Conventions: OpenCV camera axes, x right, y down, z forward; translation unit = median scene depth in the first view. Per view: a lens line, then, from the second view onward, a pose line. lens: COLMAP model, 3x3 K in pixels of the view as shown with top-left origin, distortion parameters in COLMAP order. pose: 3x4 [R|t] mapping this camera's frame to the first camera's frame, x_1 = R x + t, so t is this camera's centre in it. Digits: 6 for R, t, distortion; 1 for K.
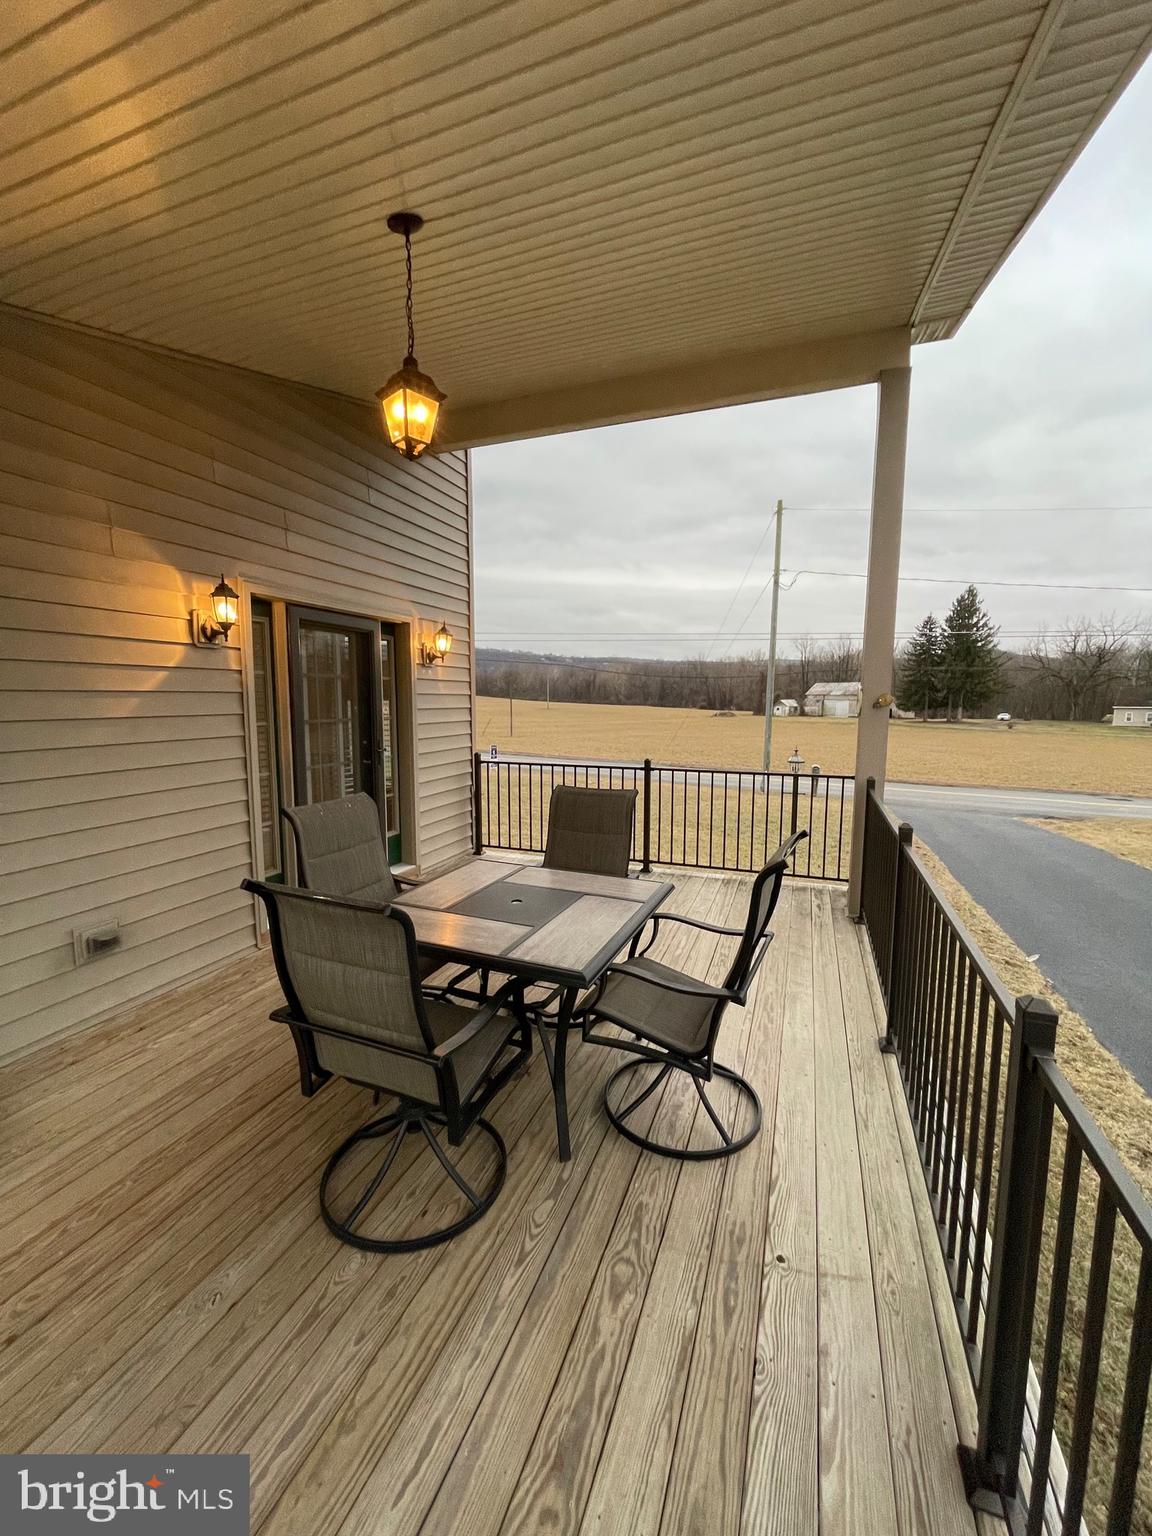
lens RADIAL K [[621.2, 0, 575.2], [0, 621.2, 767.7], [0, 0, 1]] dist [-0.002260, 0.000044]
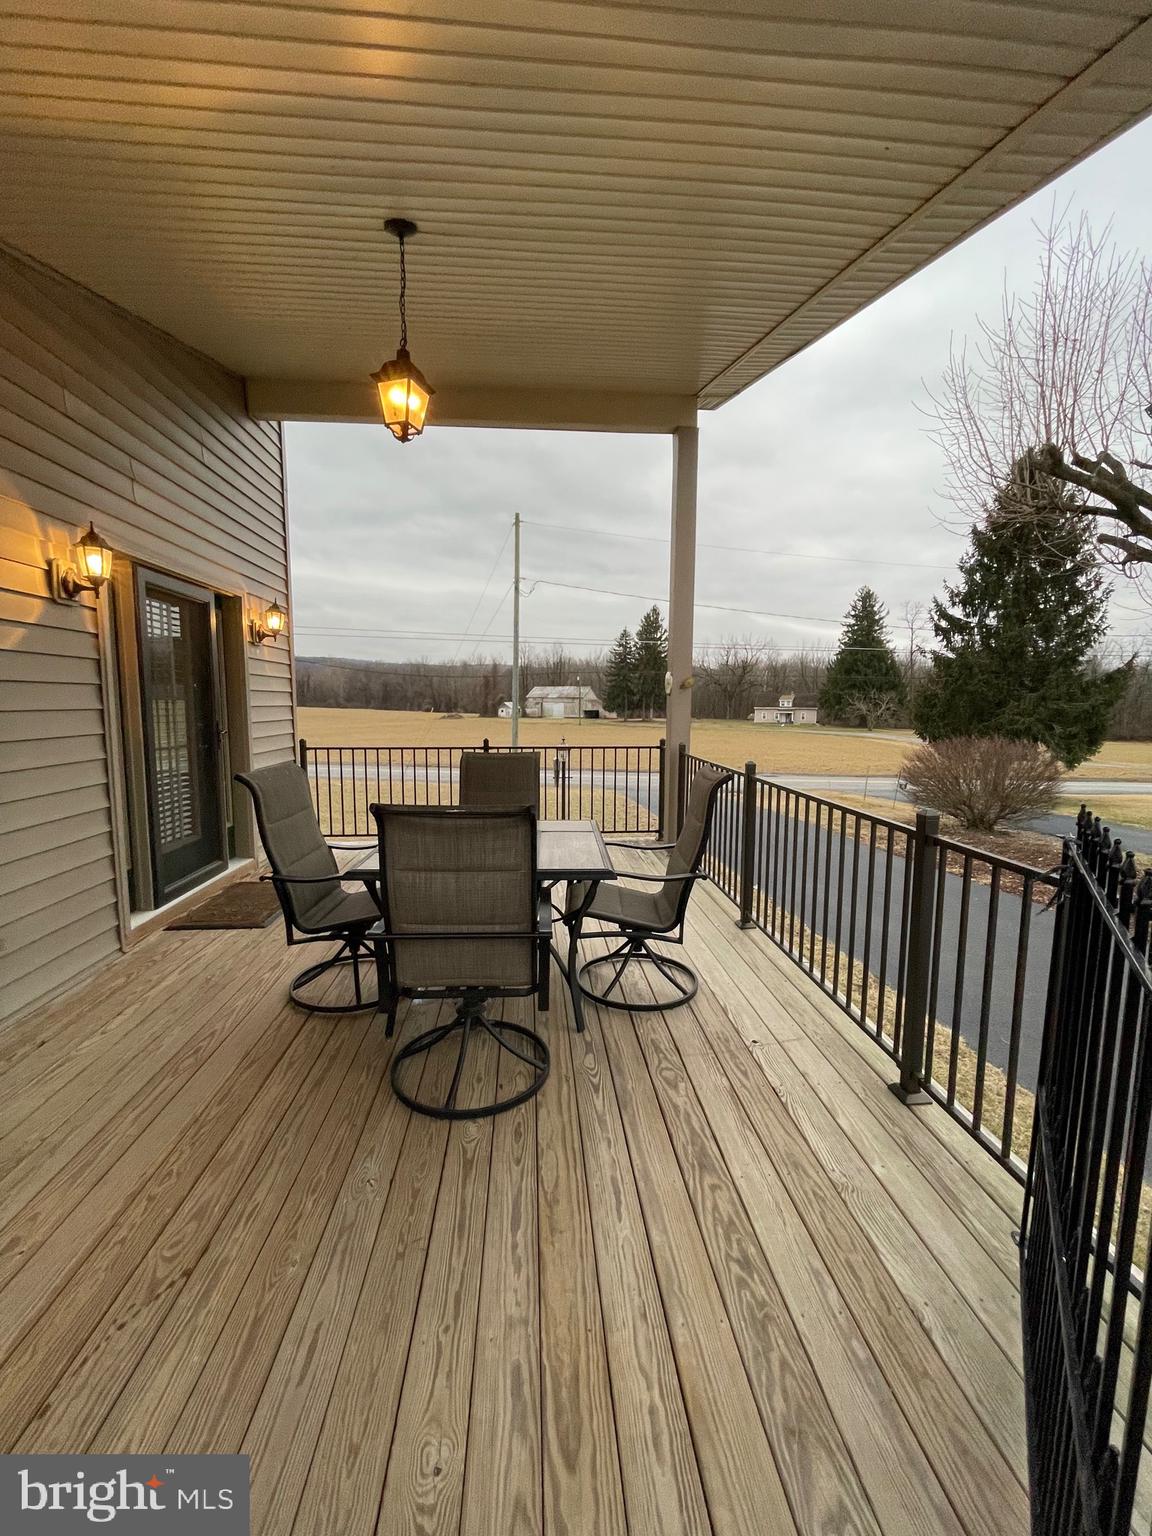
lens RADIAL K [[621.2, 0, 575.2], [0, 621.2, 767.7], [0, 0, 1]] dist [-0.002260, 0.000044]
pose [[0.905248, -0.043571, 0.422643, -0.263593], [0.045809, 0.998938, 0.004865, 0.049893], [-0.422406, 0.014957, 0.906283, -0.063880]]
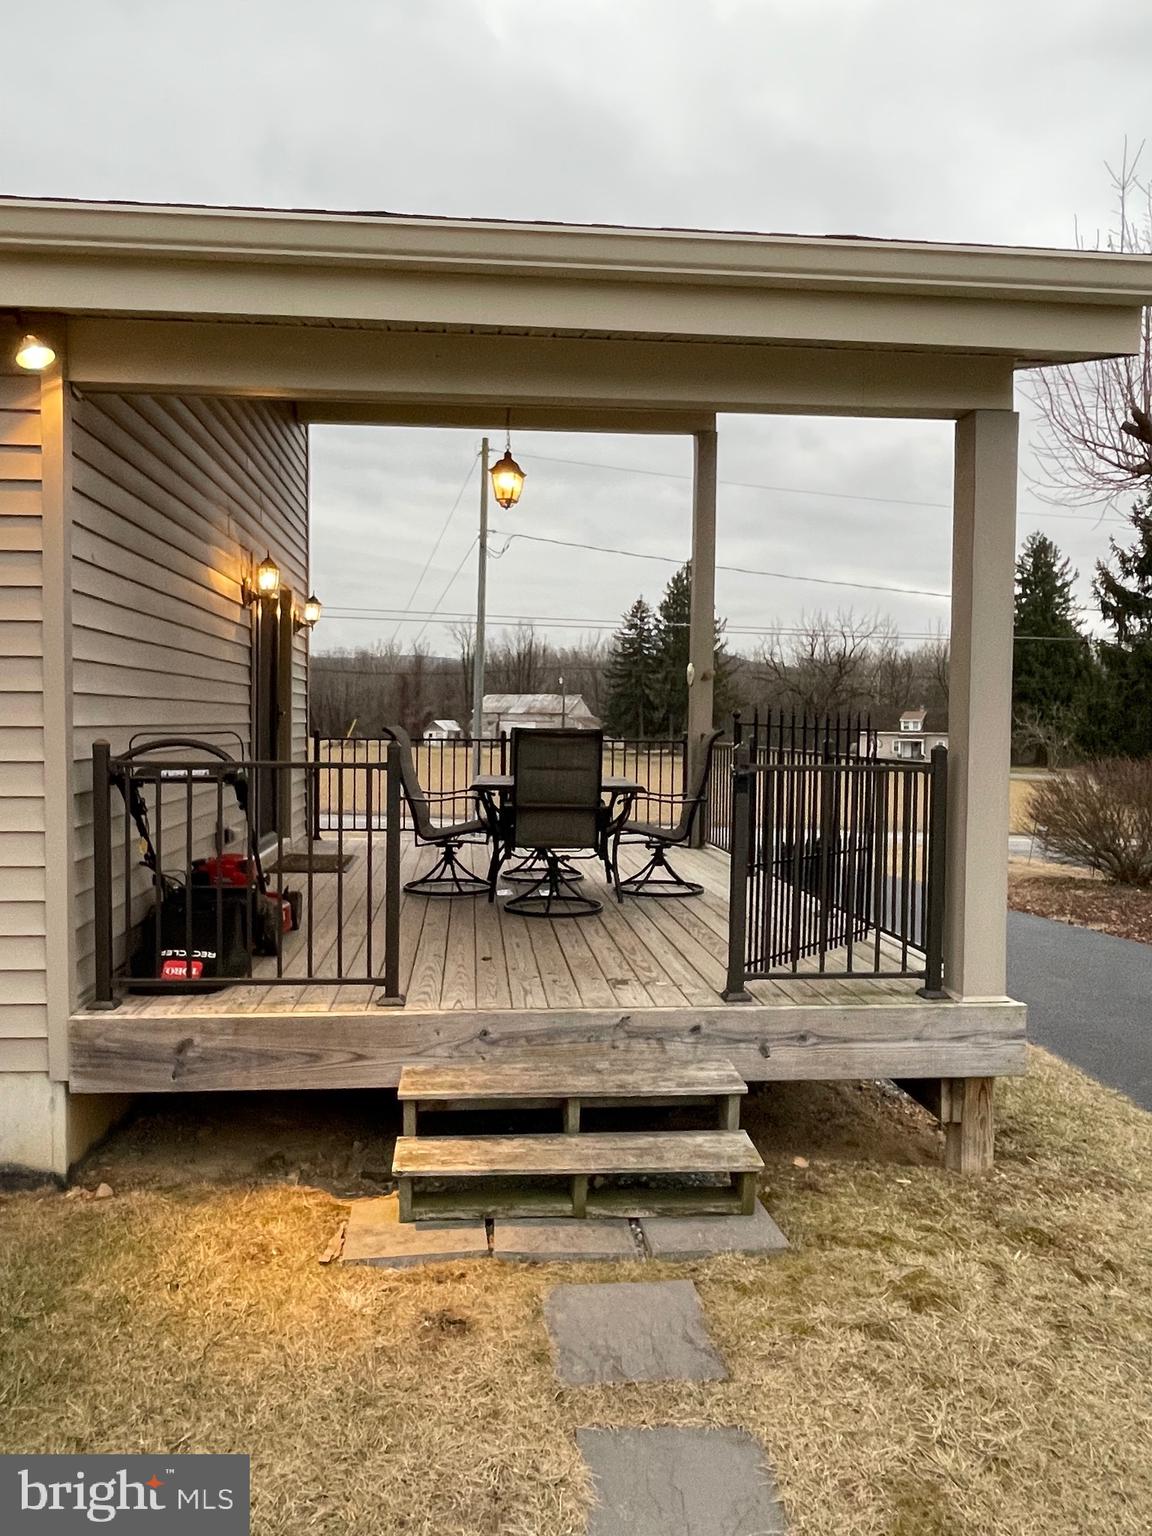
lens RADIAL K [[1099.5, 0, 572.1], [0, 1099.5, 760.4], [0, 0, 1]] dist [0.031541, -0.000619]
pose [[0.897163, -0.007503, 0.441636, -0.785797], [0.040751, 0.996997, -0.065847, 0.213491], [-0.439816, 0.077073, 0.894775, -0.934450]]
